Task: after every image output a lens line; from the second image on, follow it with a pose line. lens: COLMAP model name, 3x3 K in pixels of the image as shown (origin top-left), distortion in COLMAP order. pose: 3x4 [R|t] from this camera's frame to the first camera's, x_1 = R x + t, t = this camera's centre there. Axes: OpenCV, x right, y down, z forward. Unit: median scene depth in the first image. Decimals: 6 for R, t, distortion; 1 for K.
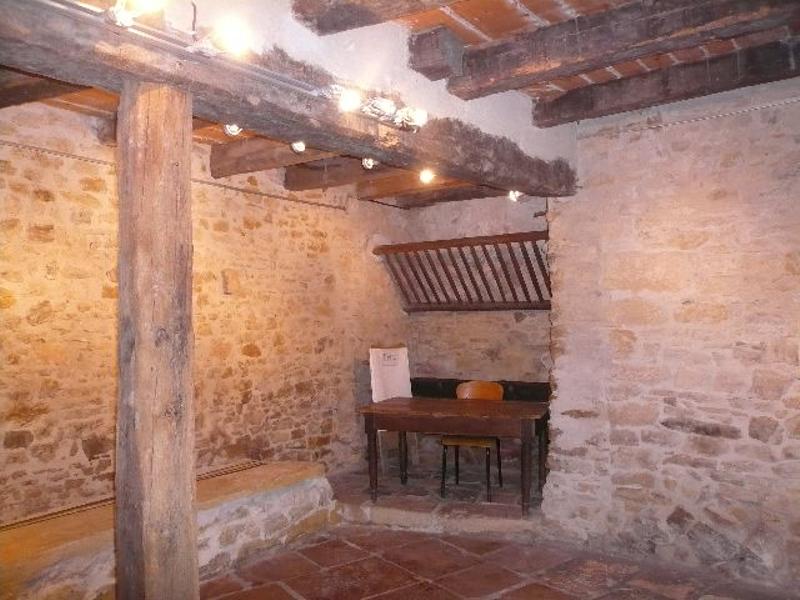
lens RADIAL K [[672.6, 0, 400.0], [0, 672.6, 300.0], [0, 0, 1]] dist [-0.125132, 0.106930]
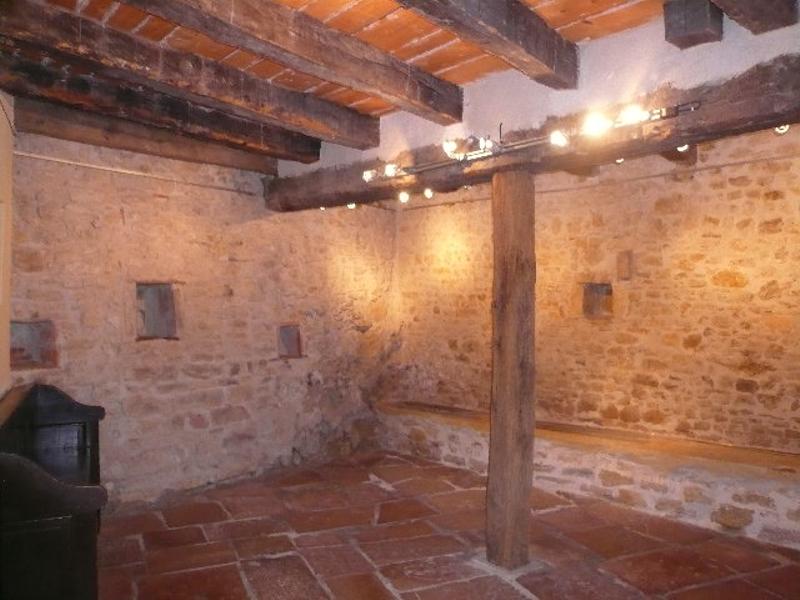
lens RADIAL K [[672.6, 0, 400.0], [0, 672.6, 300.0], [0, 0, 1]] dist [-0.125132, 0.106930]
pose [[-0.269507, 0.018055, -0.962829, 0.854890], [0.027543, 0.999560, 0.011034, 0.005024], [0.962604, -0.023545, -0.269886, 0.660288]]
